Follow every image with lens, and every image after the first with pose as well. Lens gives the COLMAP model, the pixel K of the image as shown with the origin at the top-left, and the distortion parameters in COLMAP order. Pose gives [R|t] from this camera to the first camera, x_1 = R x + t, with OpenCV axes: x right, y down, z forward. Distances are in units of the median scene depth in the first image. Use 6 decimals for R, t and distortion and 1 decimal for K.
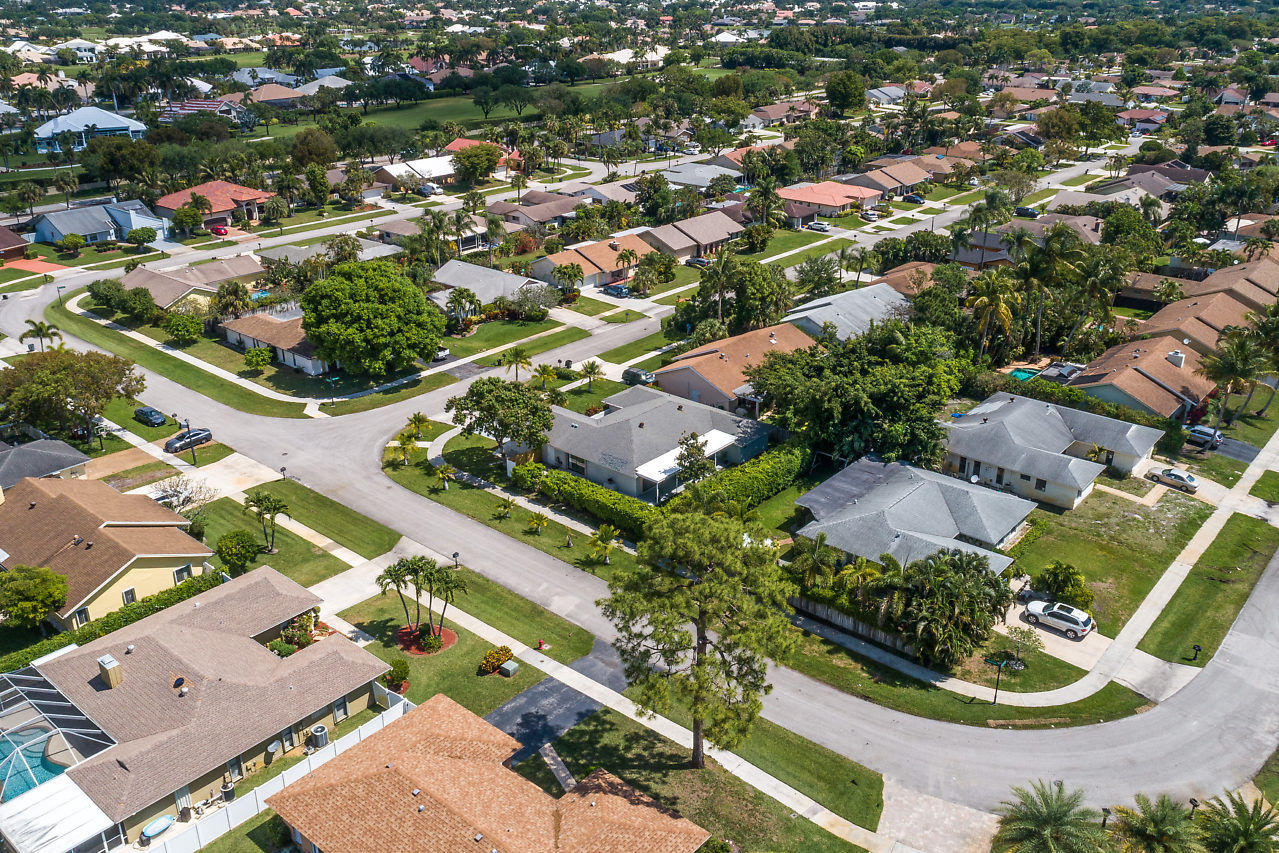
lens RADIAL K [[1044.3, 0, 639.5], [0, 1044.3, 426.5], [0, 0, 1]] dist [-0.011932, 0.004827]
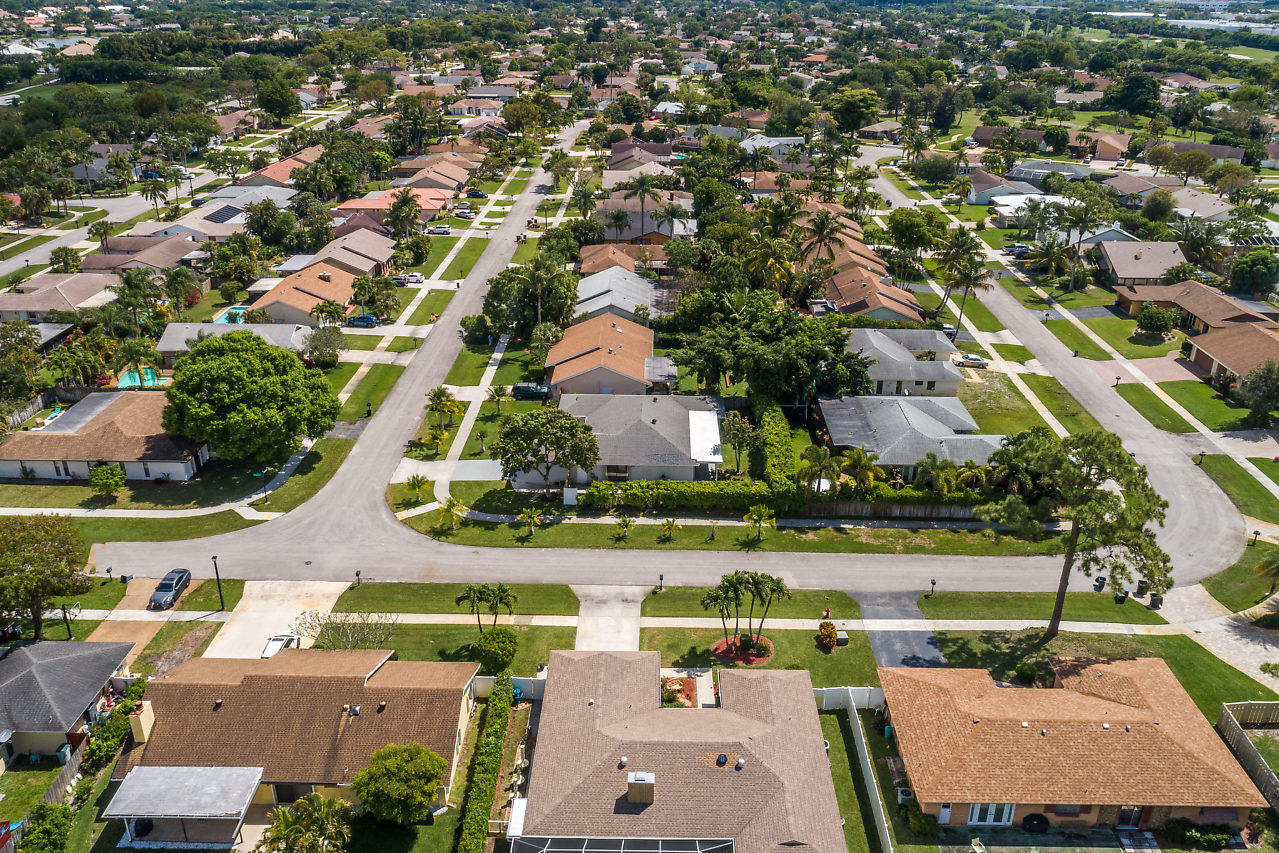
lens RADIAL K [[1044.3, 0, 639.5], [0, 1044.3, 426.5], [0, 0, 1]] dist [-0.011932, 0.004827]
pose [[0.775795, -0.248039, 0.580188, -0.536573], [0.248275, 0.965321, 0.080709, -0.072555], [-0.580087, 0.081433, 0.810474, 0.147829]]
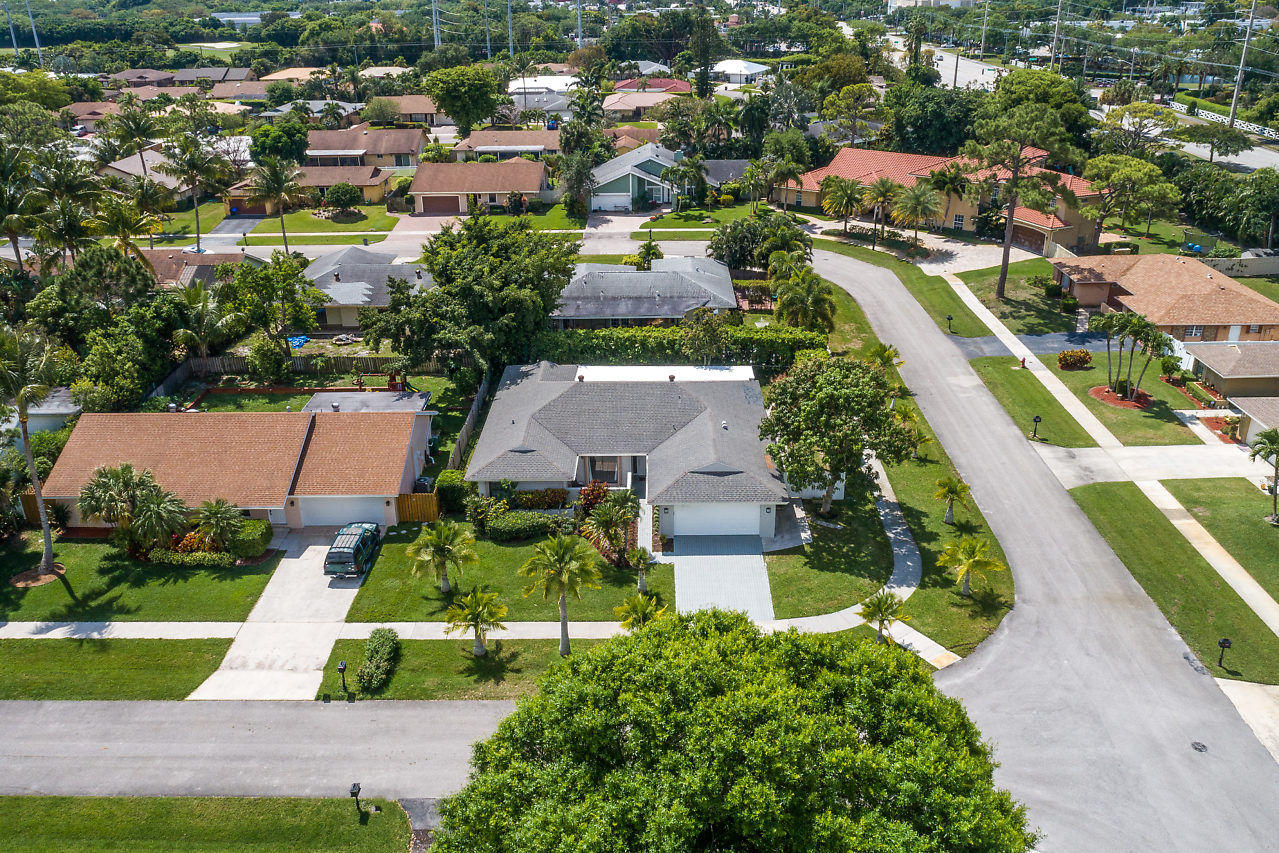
lens RADIAL K [[1044.3, 0, 639.5], [0, 1044.3, 426.5], [0, 0, 1]] dist [-0.011932, 0.004827]
pose [[-0.633954, -0.306205, 0.710170, -0.409559], [0.326726, 0.726265, 0.604806, -0.340172], [-0.700965, 0.615450, -0.360374, 1.110471]]
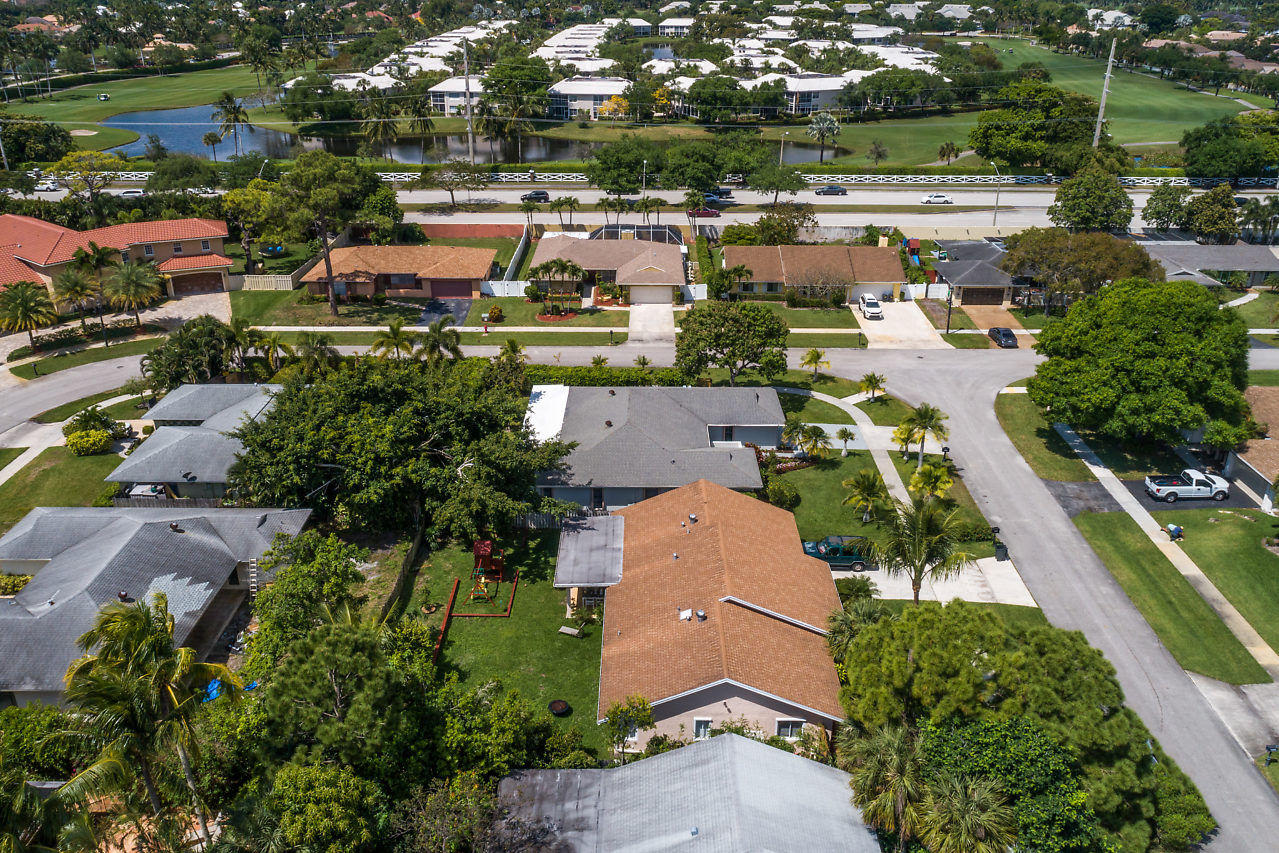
lens RADIAL K [[1044.3, 0, 639.5], [0, 1044.3, 426.5], [0, 0, 1]] dist [-0.011932, 0.004827]
pose [[-0.764699, 0.252739, -0.592755, 0.396559], [-0.266880, 0.713054, 0.648328, -0.432940], [0.586524, 0.653970, -0.477821, 1.224269]]
